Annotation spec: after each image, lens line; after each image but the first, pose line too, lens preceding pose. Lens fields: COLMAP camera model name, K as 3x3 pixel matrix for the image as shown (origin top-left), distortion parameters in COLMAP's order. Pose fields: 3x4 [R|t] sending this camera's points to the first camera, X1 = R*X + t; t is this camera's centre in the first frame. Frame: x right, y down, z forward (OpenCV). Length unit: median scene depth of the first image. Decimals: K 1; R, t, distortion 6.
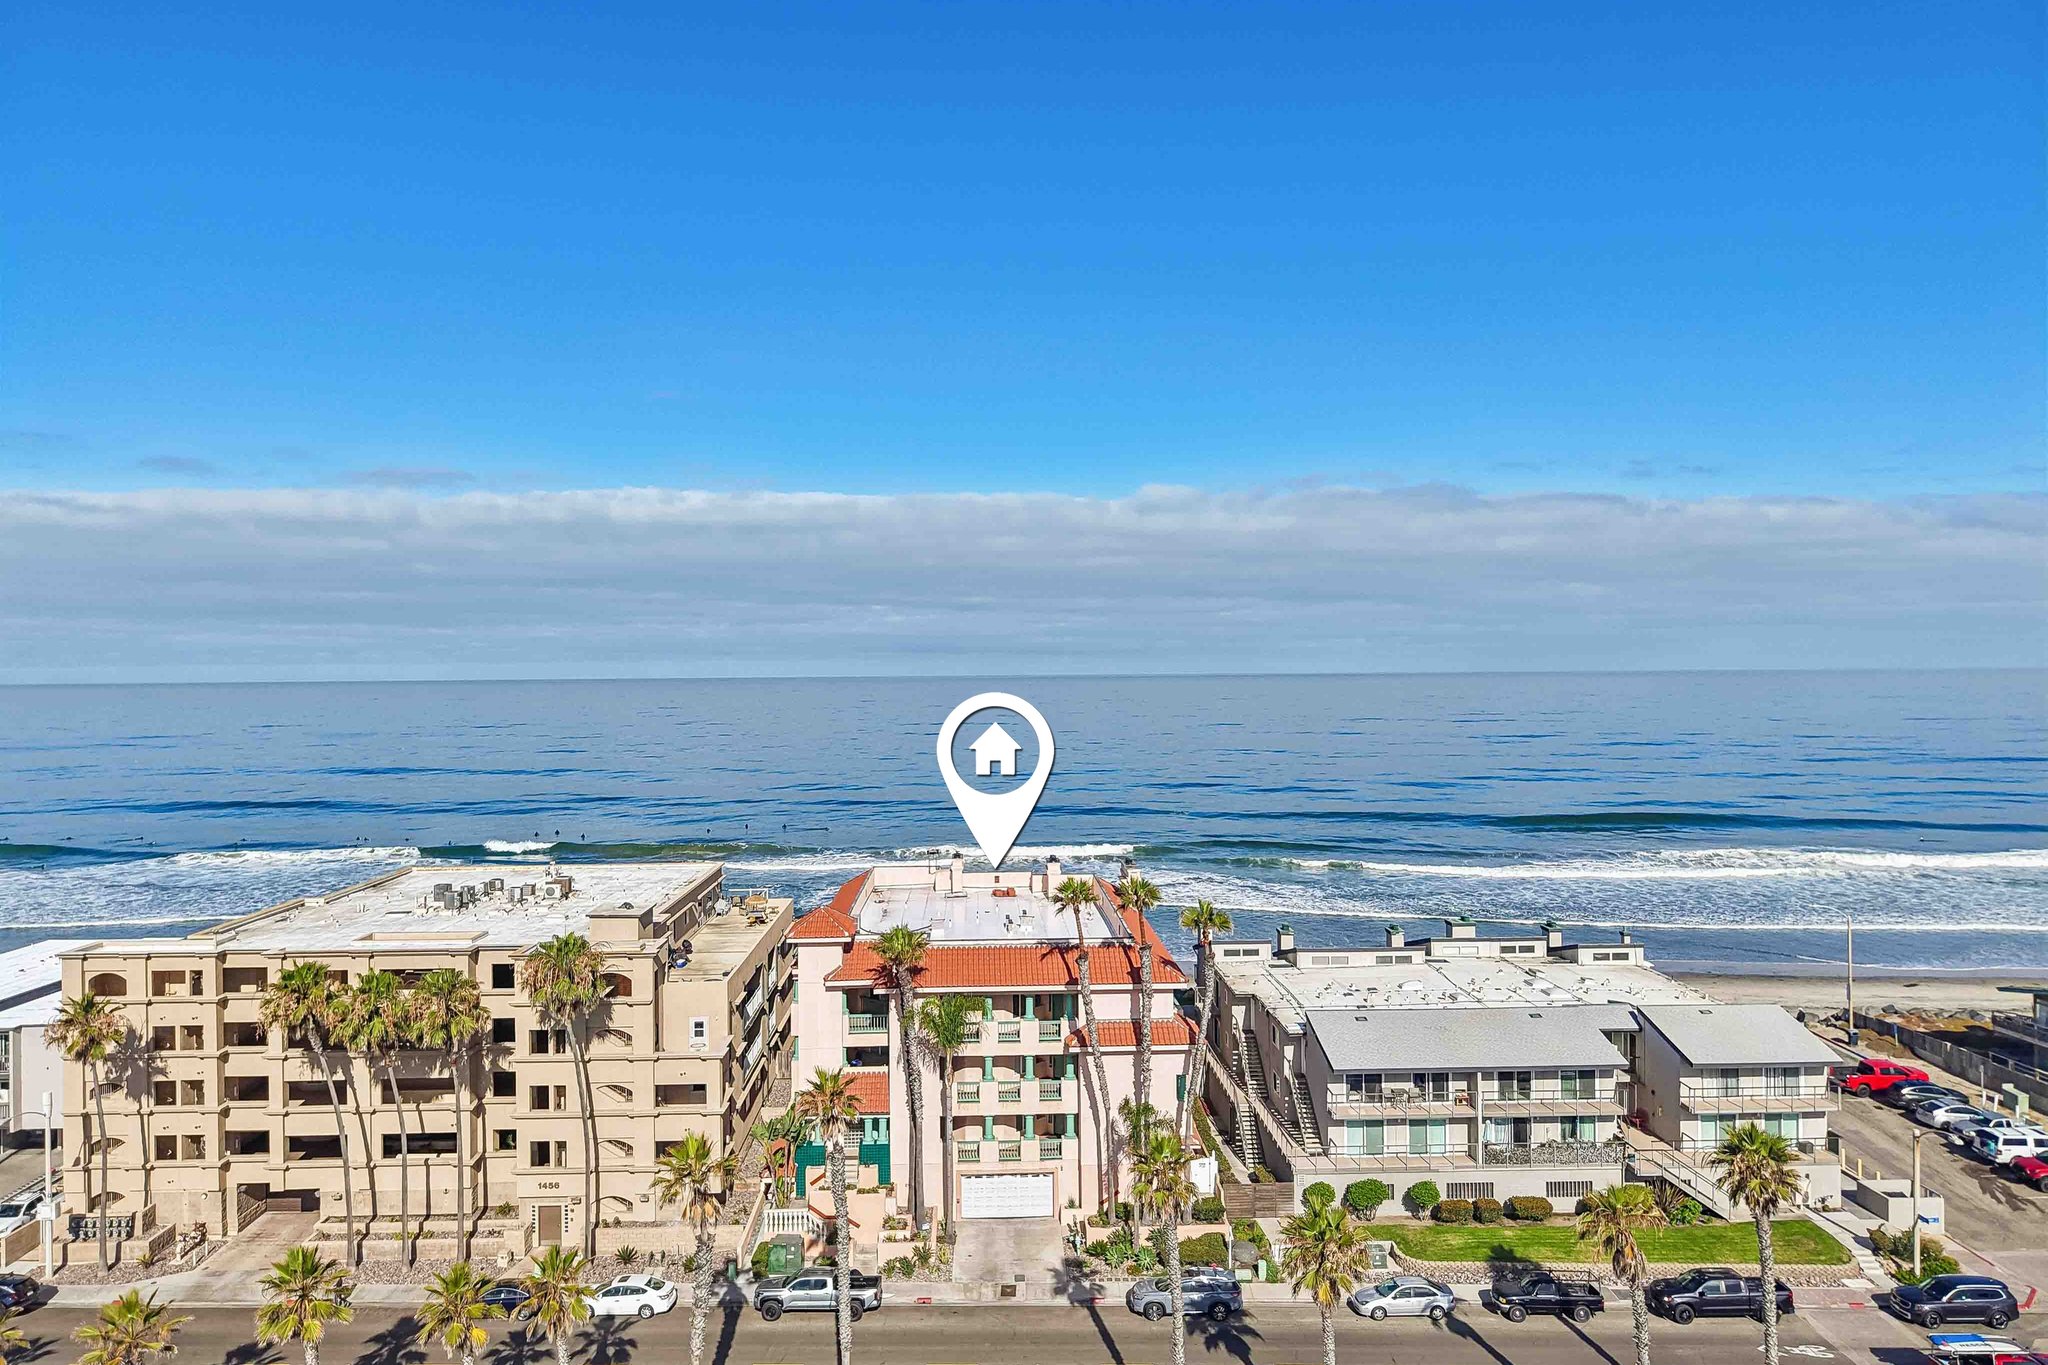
lens RADIAL K [[1413.8, 0, 1024.0], [0, 1413.8, 682.5], [0, 0, 1]] dist [0.076252, -0.076144]
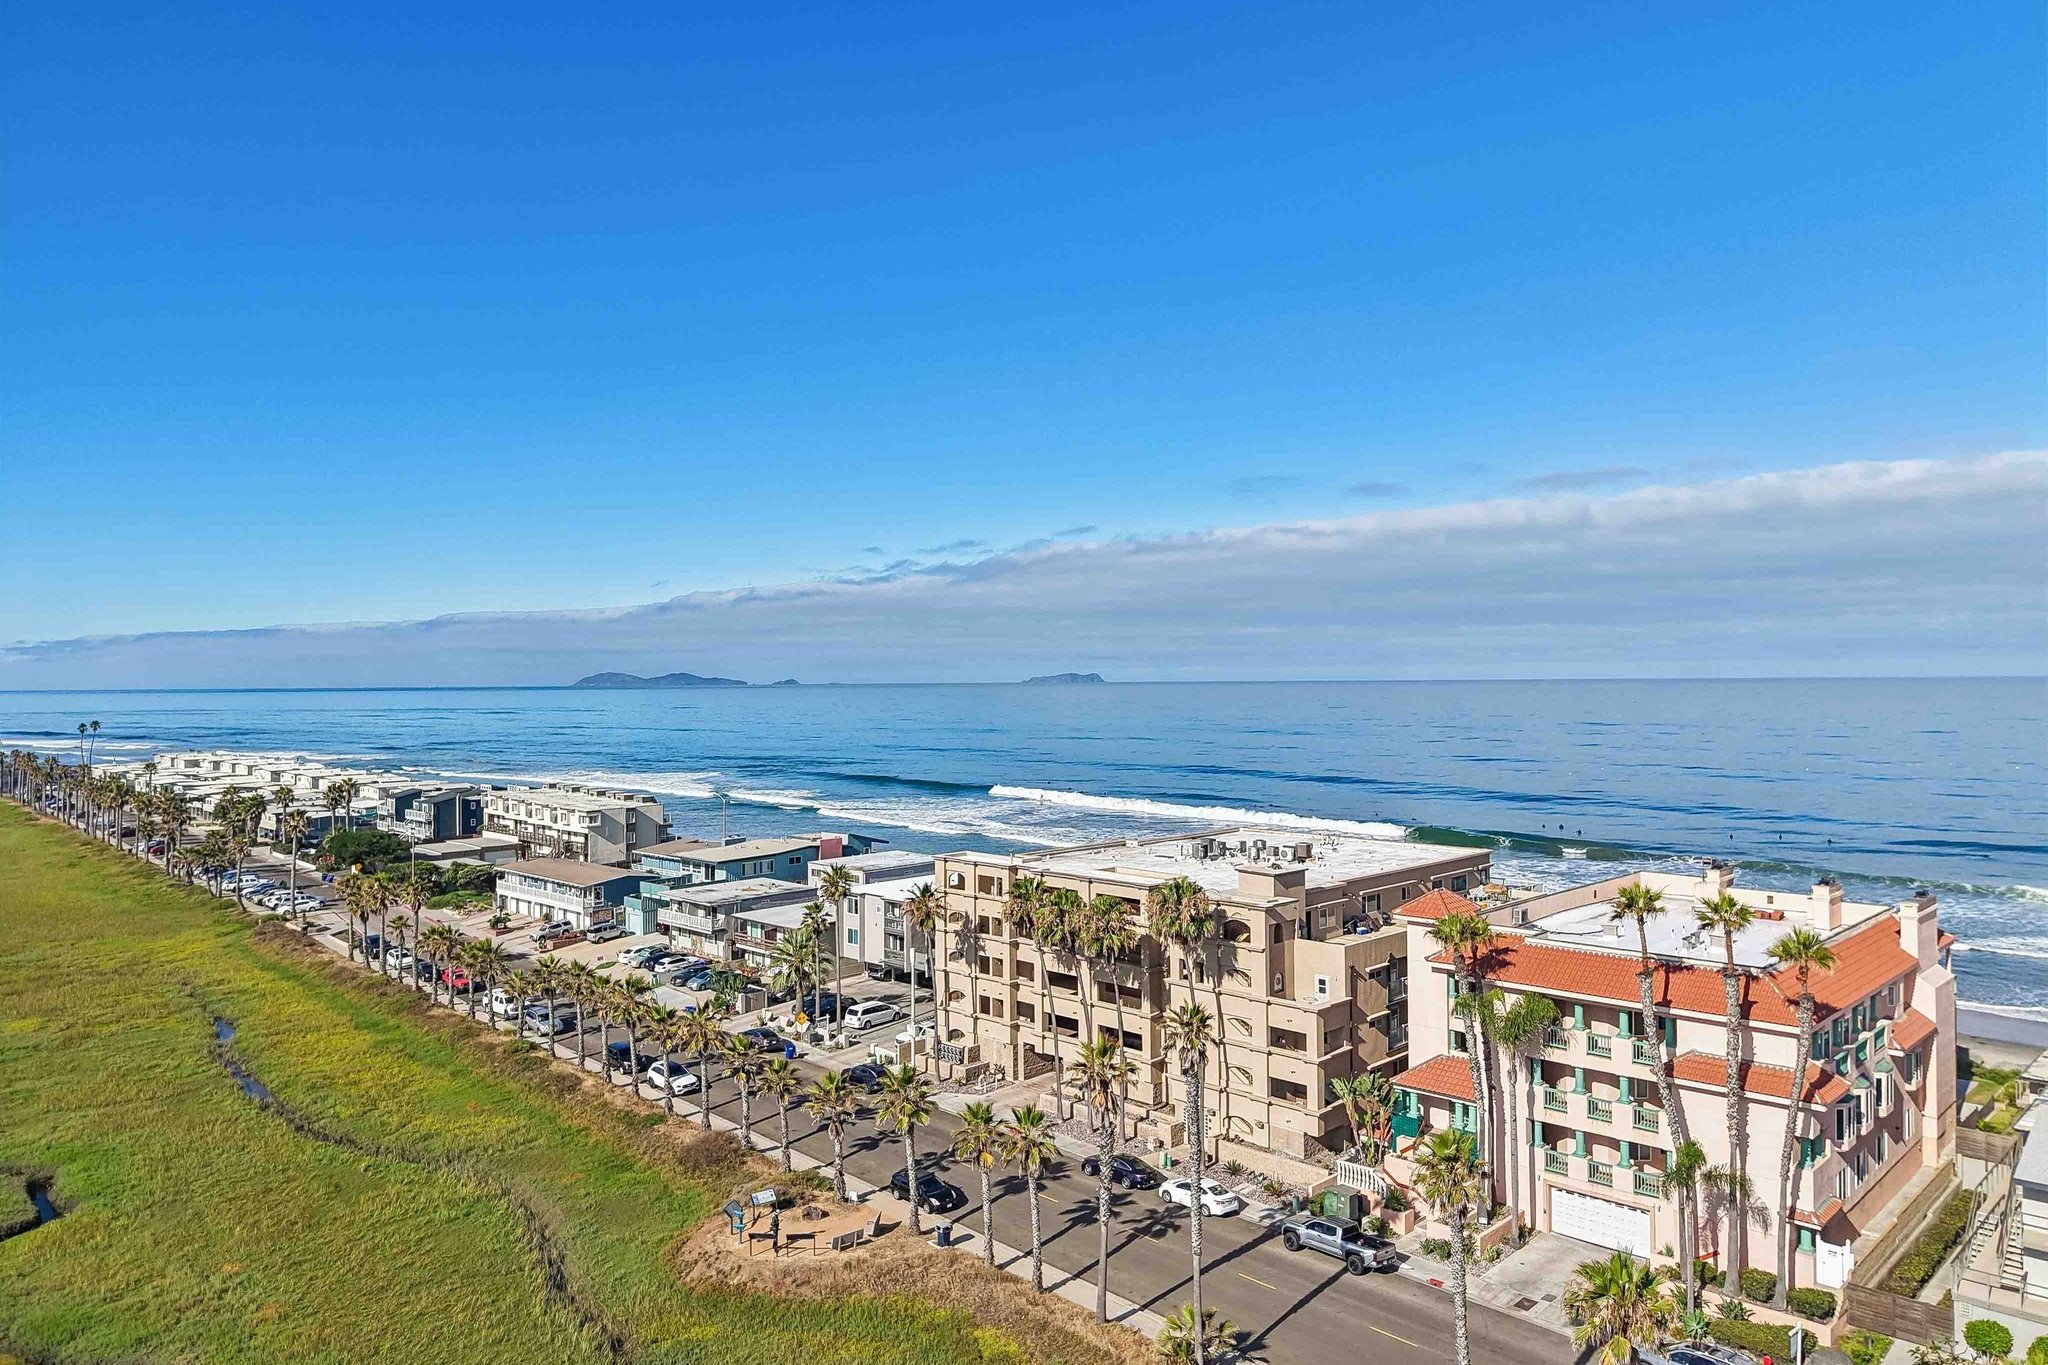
lens RADIAL K [[1413.8, 0, 1024.0], [0, 1413.8, 682.5], [0, 0, 1]] dist [0.076252, -0.076144]
pose [[0.689022, 0.006043, -0.724716, 0.404825], [-0.005652, 0.999980, 0.002965, 0.010582], [0.724719, 0.002053, 0.689042, 0.090832]]
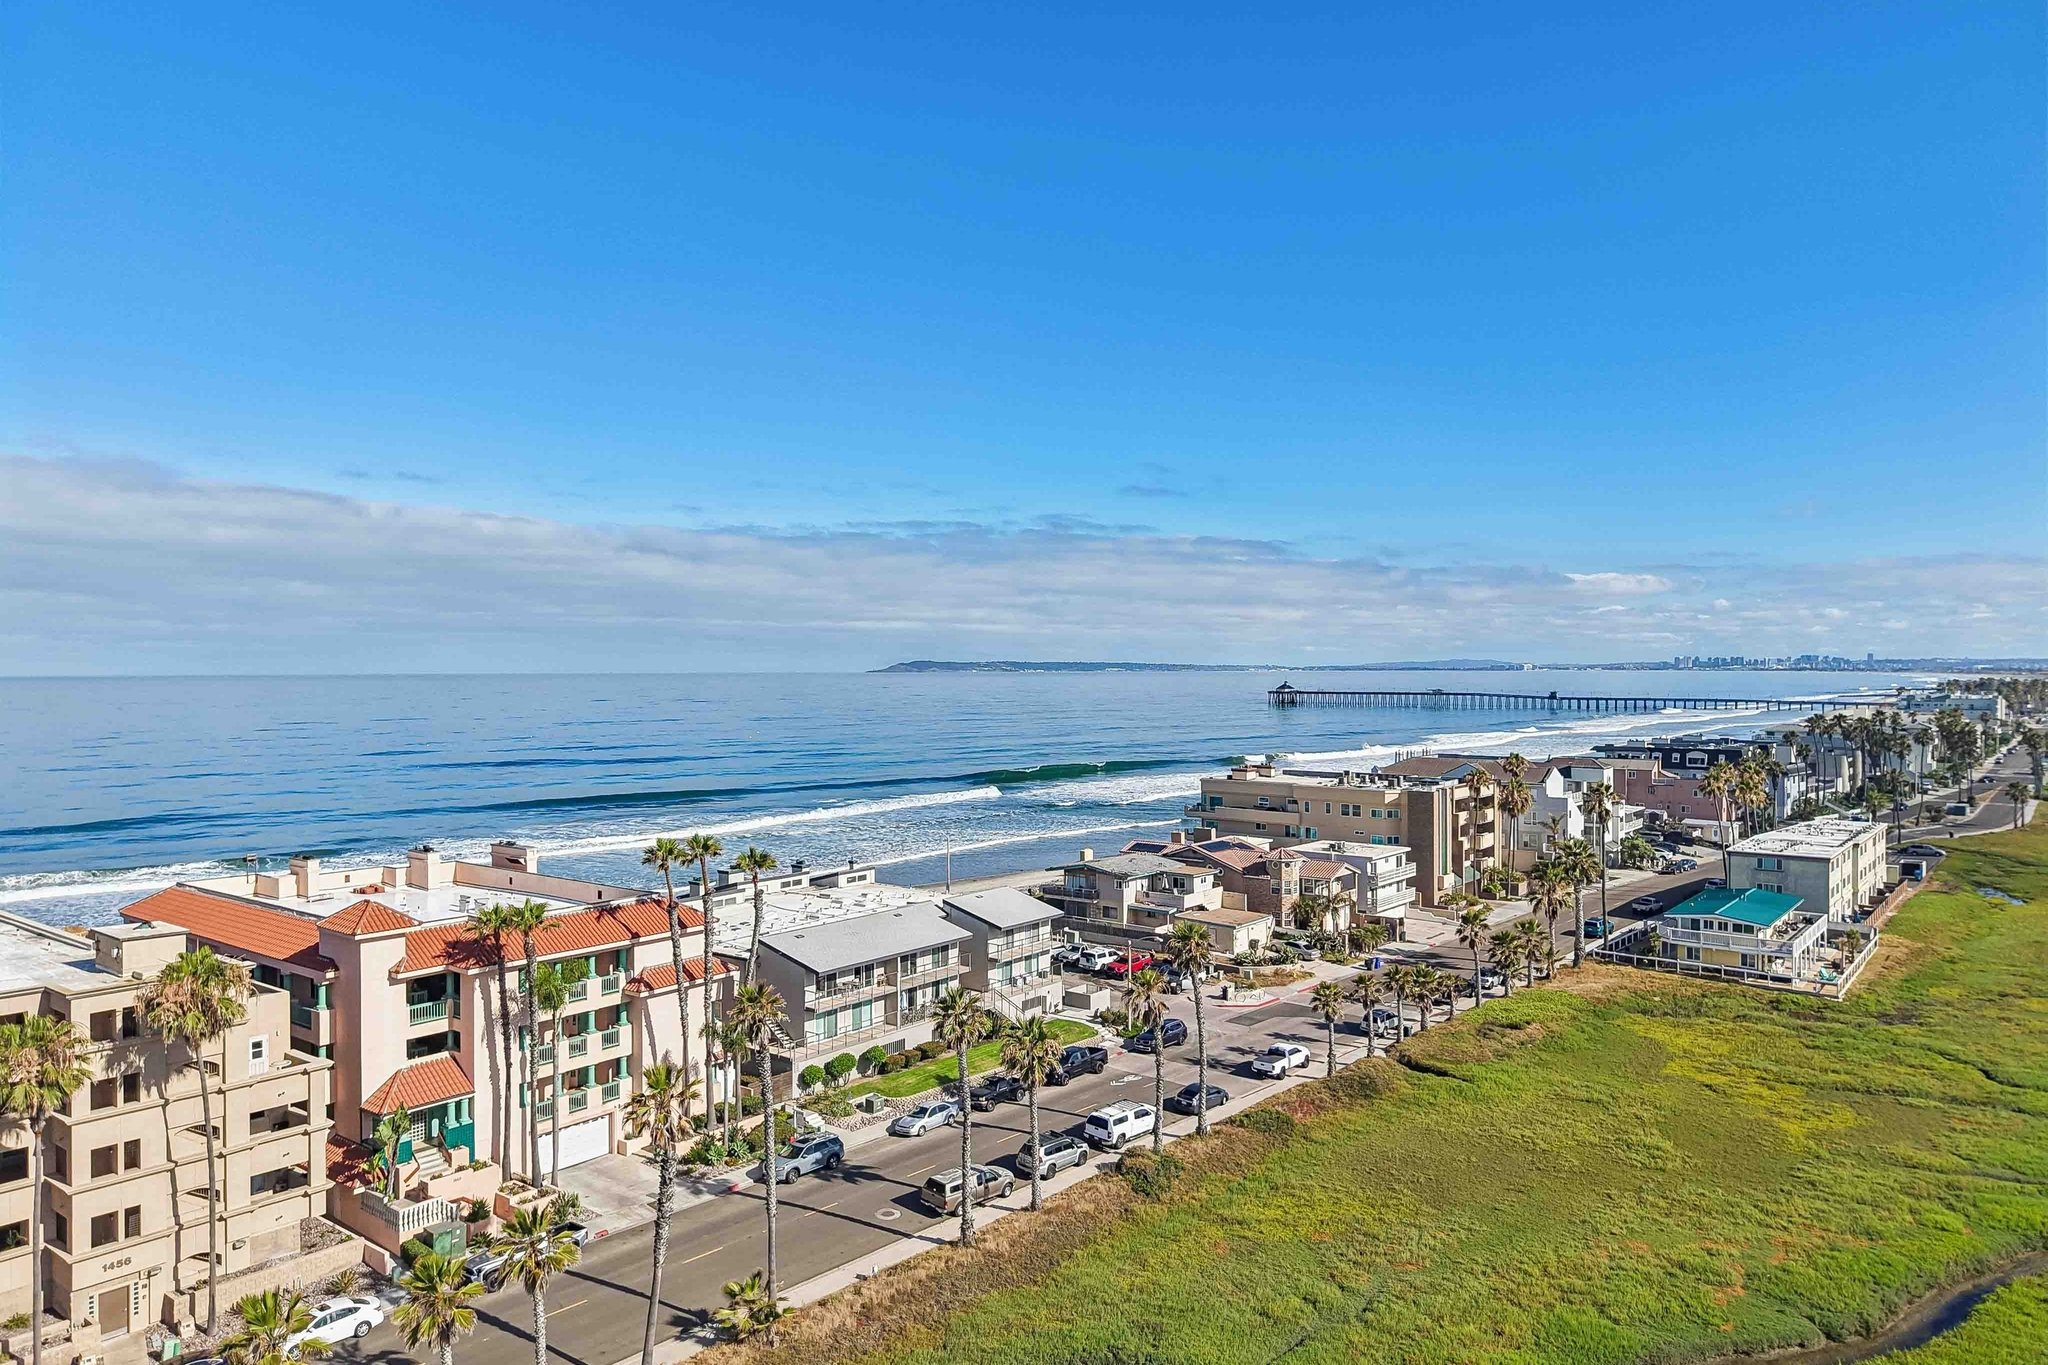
lens RADIAL K [[1439.0, 0, 1024.0], [0, 1439.0, 682.5], [0, 0, 1]] dist [0.030553, -0.001074]
pose [[0.633436, -0.002724, 0.773790, -0.635797], [0.005600, 0.999984, -0.001063, 0.018253], [-0.773775, 0.005007, 0.633441, 0.056150]]
